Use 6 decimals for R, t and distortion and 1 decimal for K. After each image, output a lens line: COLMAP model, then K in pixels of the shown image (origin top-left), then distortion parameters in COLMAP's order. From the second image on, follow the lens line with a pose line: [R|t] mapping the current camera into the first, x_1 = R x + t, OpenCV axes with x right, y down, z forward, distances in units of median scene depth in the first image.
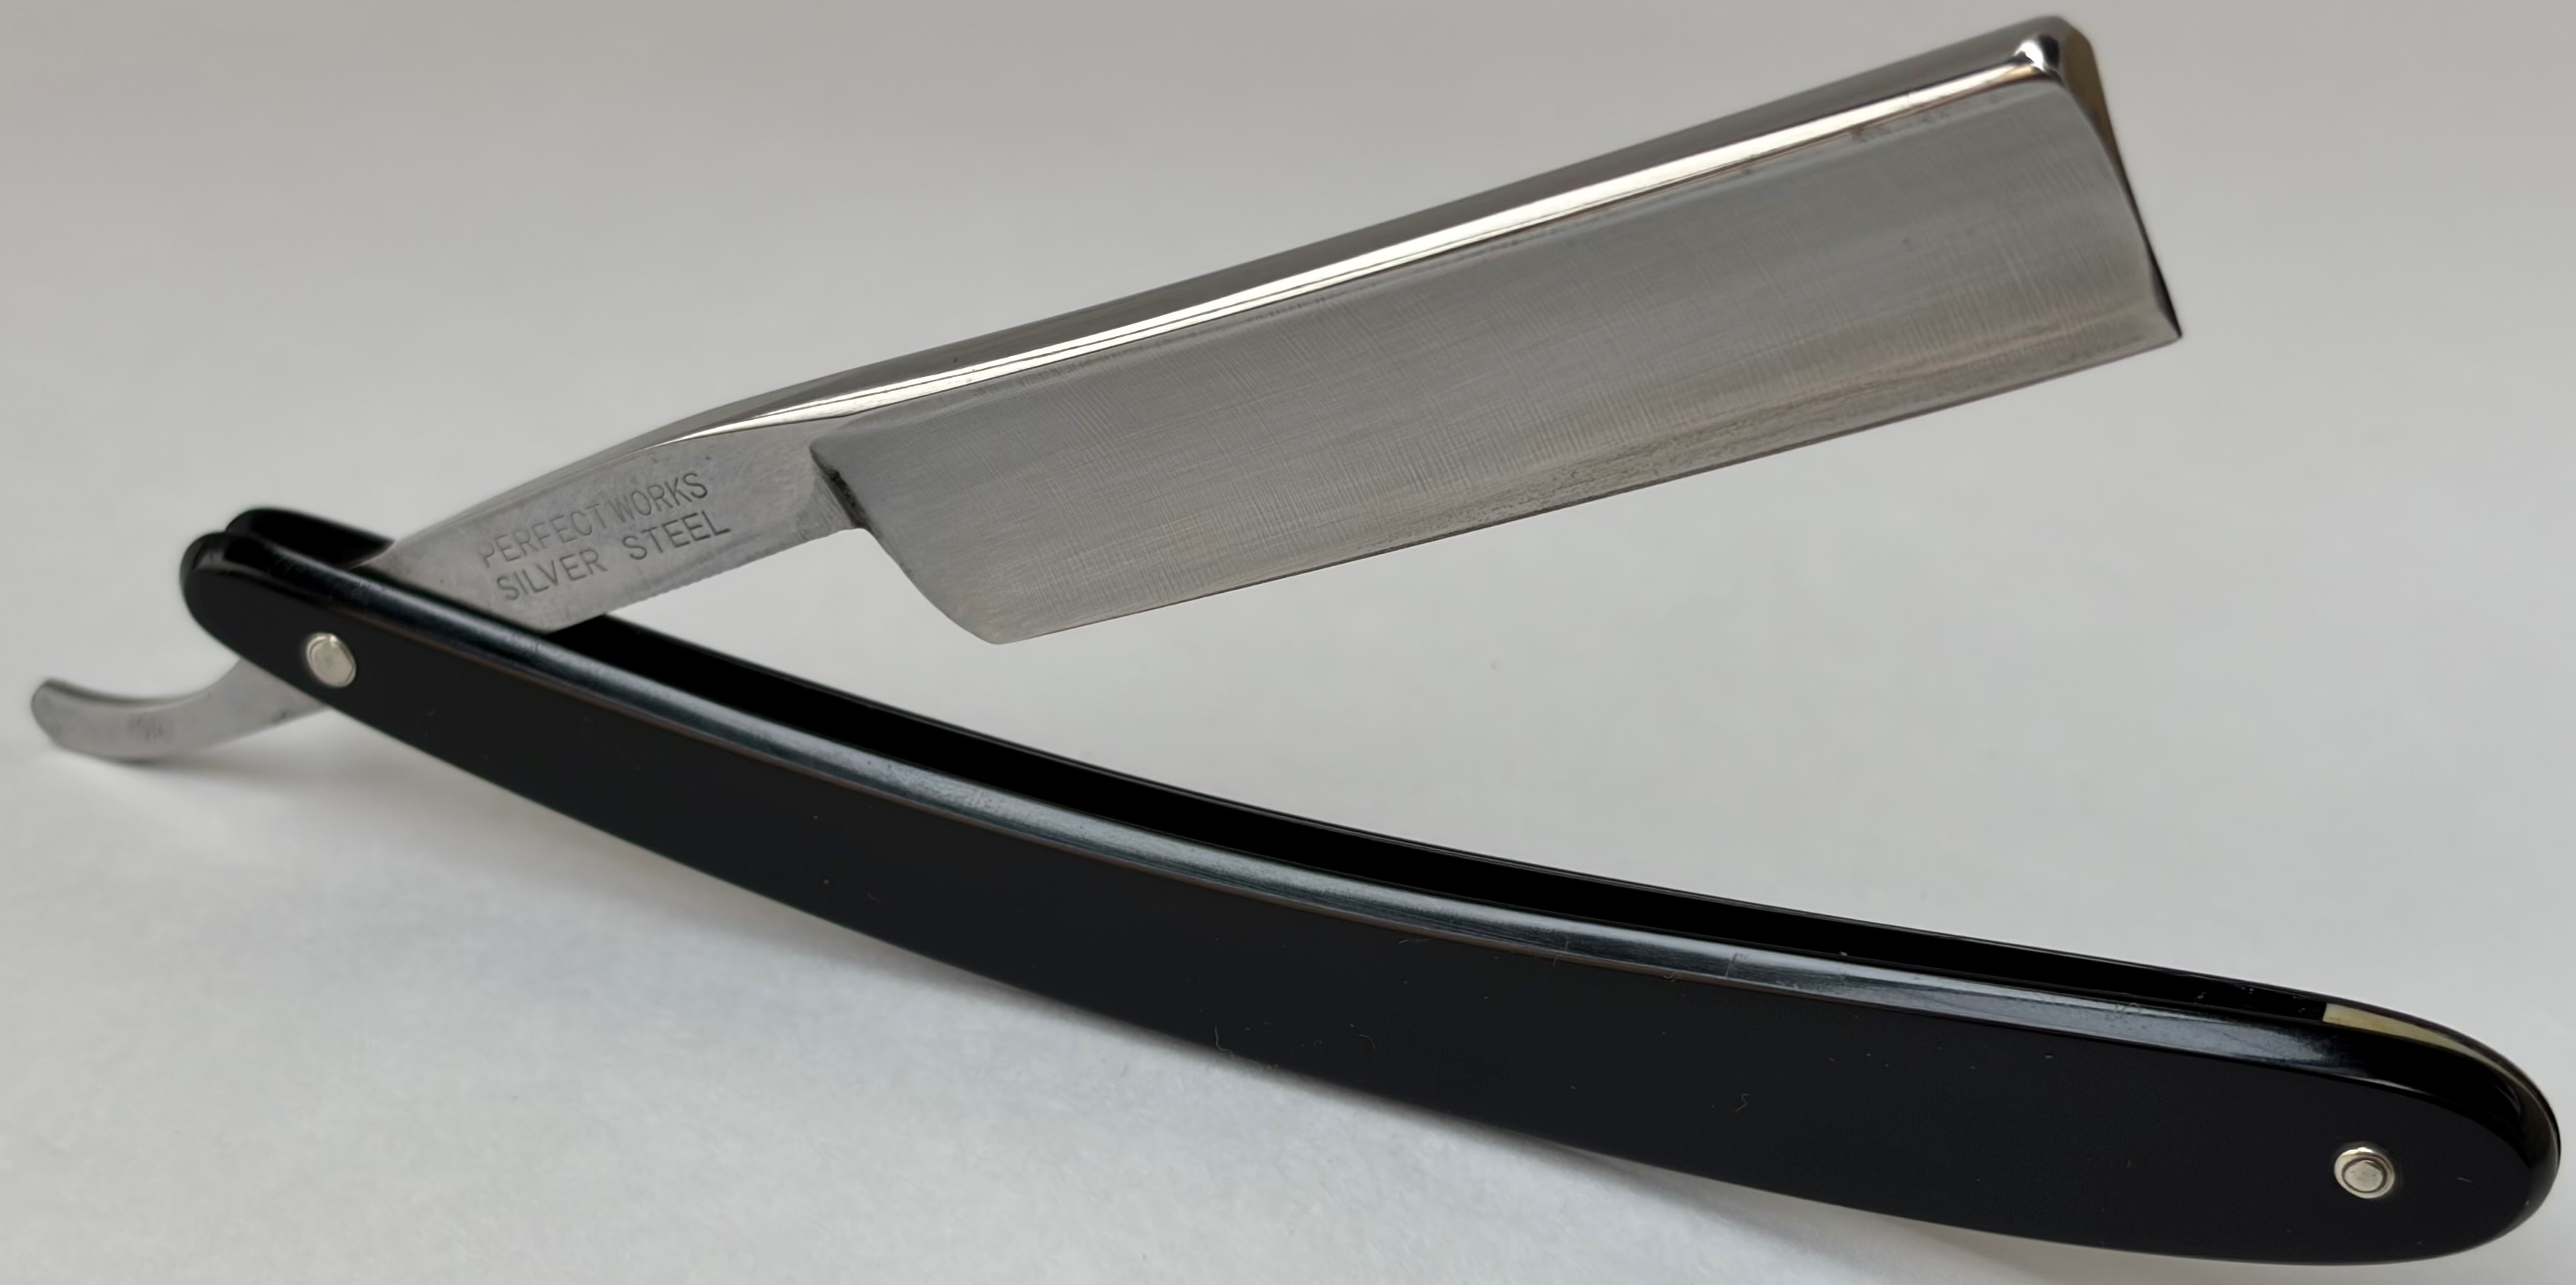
lens RADIAL K [[3639.1, 0, 1292.5], [0, 3639.1, 646.7], [0, 0, 1]] dist [0.050264, 0.000000]
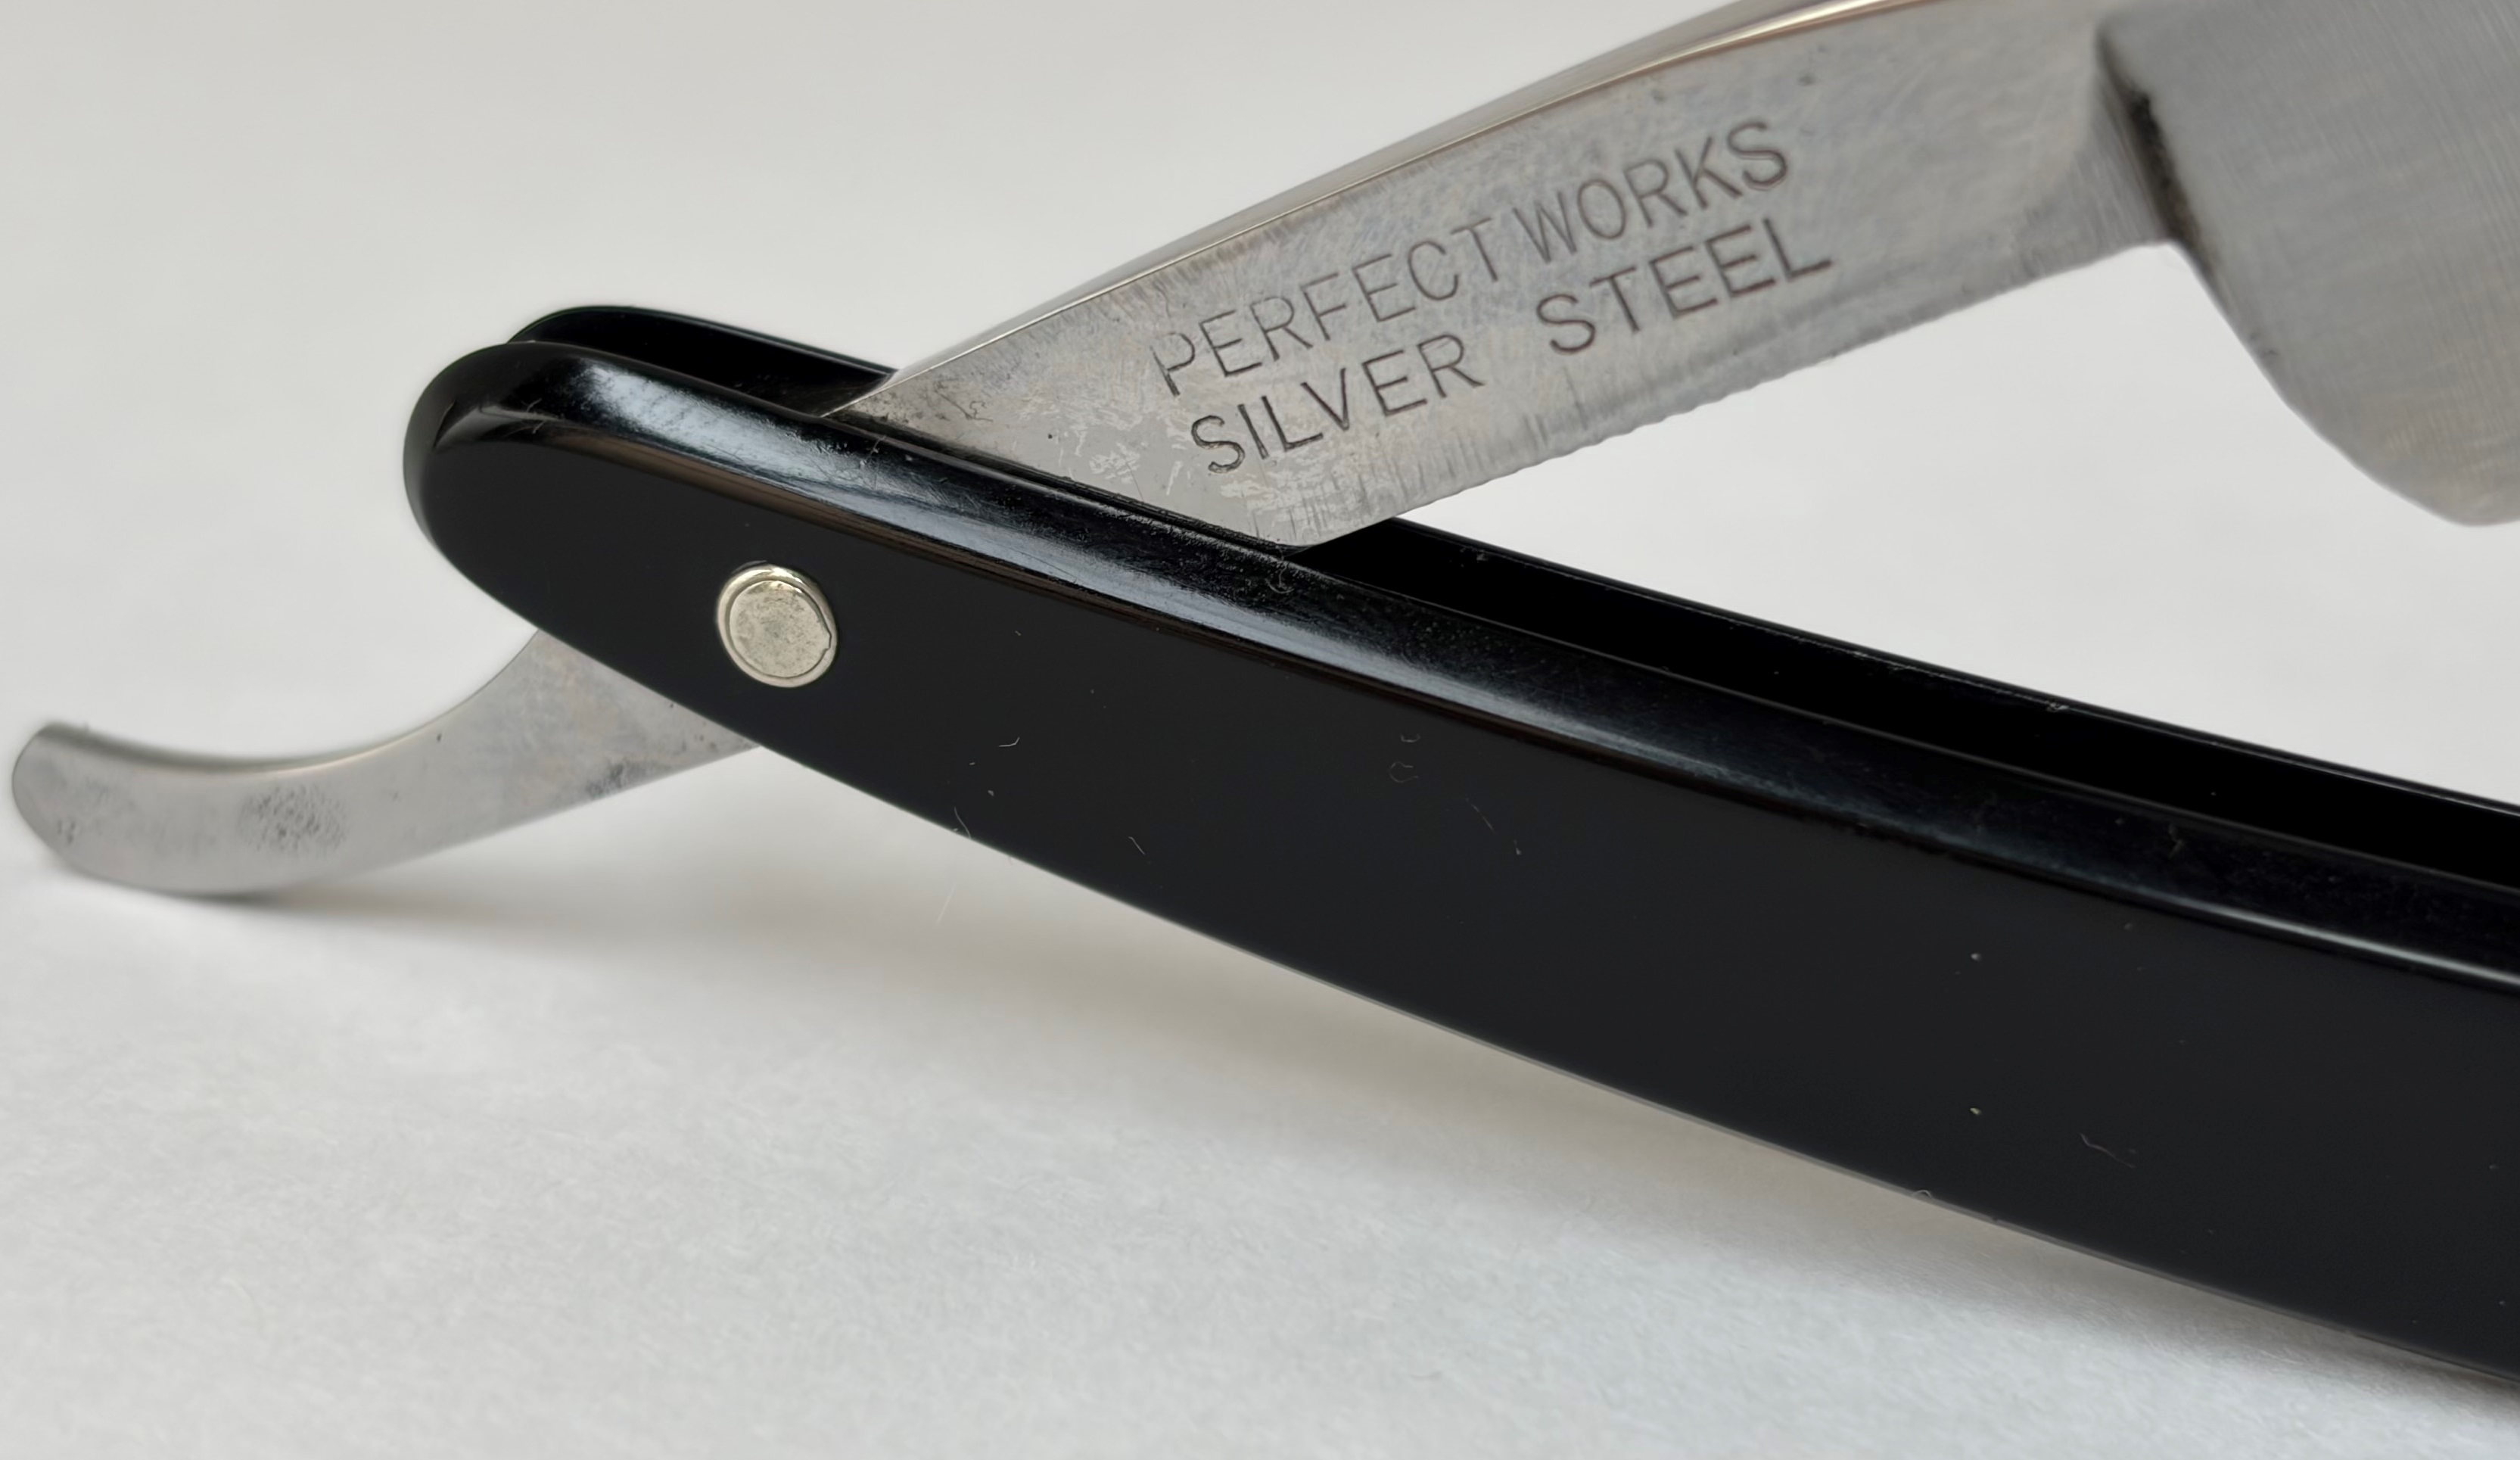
lens RADIAL K [[4172.9, 0, 1256.4], [0, 4172.9, 728.5], [0, 0, 1]] dist [0.122945, 0.000000]
pose [[0.997525, -0.005916, 0.070065, -0.249880], [0.011119, 0.997189, -0.074103, 0.055812], [-0.069430, 0.074698, 0.994786, 0.514447]]
